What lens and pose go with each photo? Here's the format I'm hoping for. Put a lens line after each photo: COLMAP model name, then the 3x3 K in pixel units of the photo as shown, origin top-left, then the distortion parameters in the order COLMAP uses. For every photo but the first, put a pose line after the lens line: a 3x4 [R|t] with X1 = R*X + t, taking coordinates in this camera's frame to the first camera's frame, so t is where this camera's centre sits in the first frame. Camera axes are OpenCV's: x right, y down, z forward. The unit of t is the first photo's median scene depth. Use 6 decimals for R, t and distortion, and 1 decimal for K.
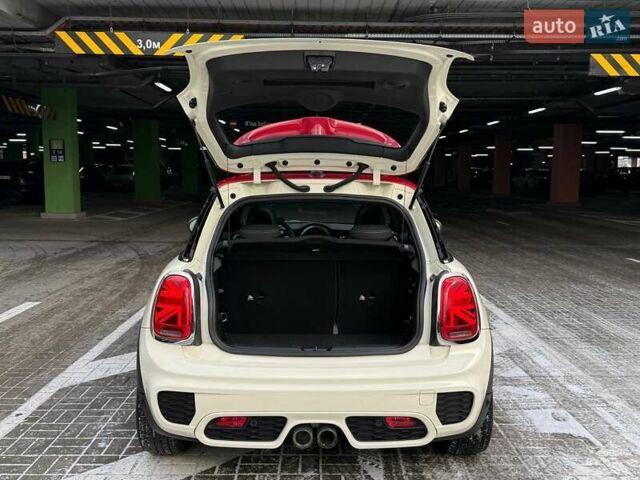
lens RADIAL K [[661.6, 0, 325.3], [0, 661.6, 240.8], [0, 0, 1]] dist [0.141290, -0.301109]
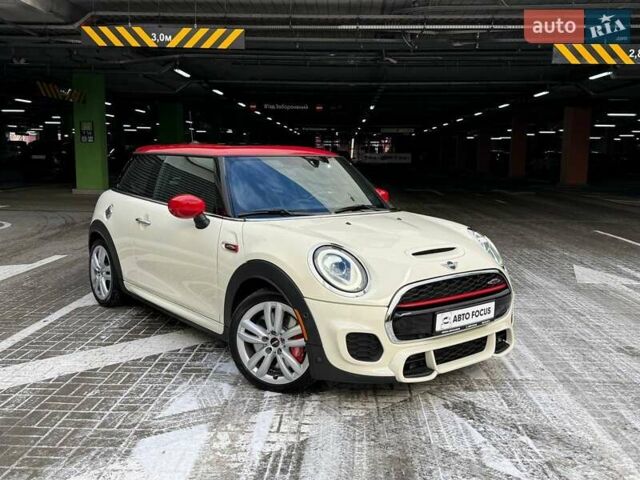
lens RADIAL K [[657.5, 0, 320.0], [0, 657.5, 237.6], [0, 0, 1]] dist [0.161935, -0.363701]
pose [[0.998701, 0.009866, -0.049998, 0.069606], [-0.008831, 0.999743, 0.020883, 0.023056], [0.050191, -0.020414, 0.998531, -0.135737]]
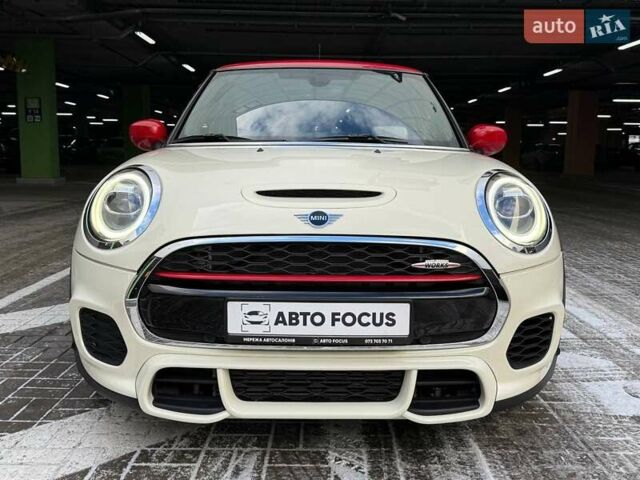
lens RADIAL K [[665.3, 0, 324.8], [0, 665.3, 240.0], [0, 0, 1]] dist [0.159140, -0.340312]
pose [[0.999969, 0.003821, -0.006896, 0.017483], [-0.003649, 0.999684, 0.024866, 0.039779], [0.006989, -0.024840, 0.999667, 0.136979]]
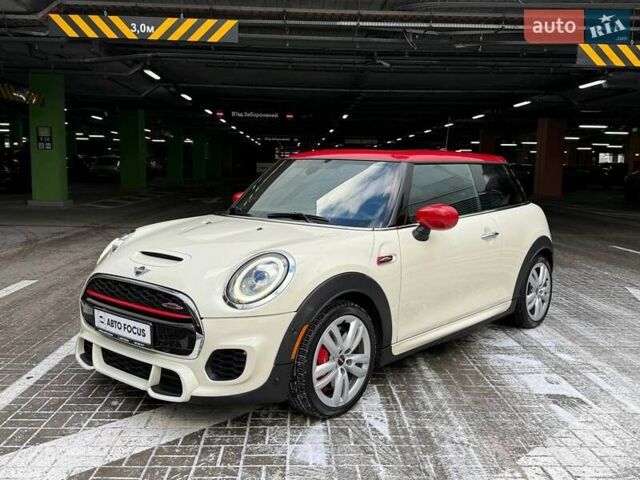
lens RADIAL K [[661.6, 0, 325.3], [0, 661.6, 240.8], [0, 0, 1]] dist [0.141290, -0.301109]
pose [[0.999677, 0.005989, 0.024700, -0.013310], [-0.006176, 0.999953, 0.007508, 0.016452], [-0.024654, -0.007658, 0.999667, -0.013925]]
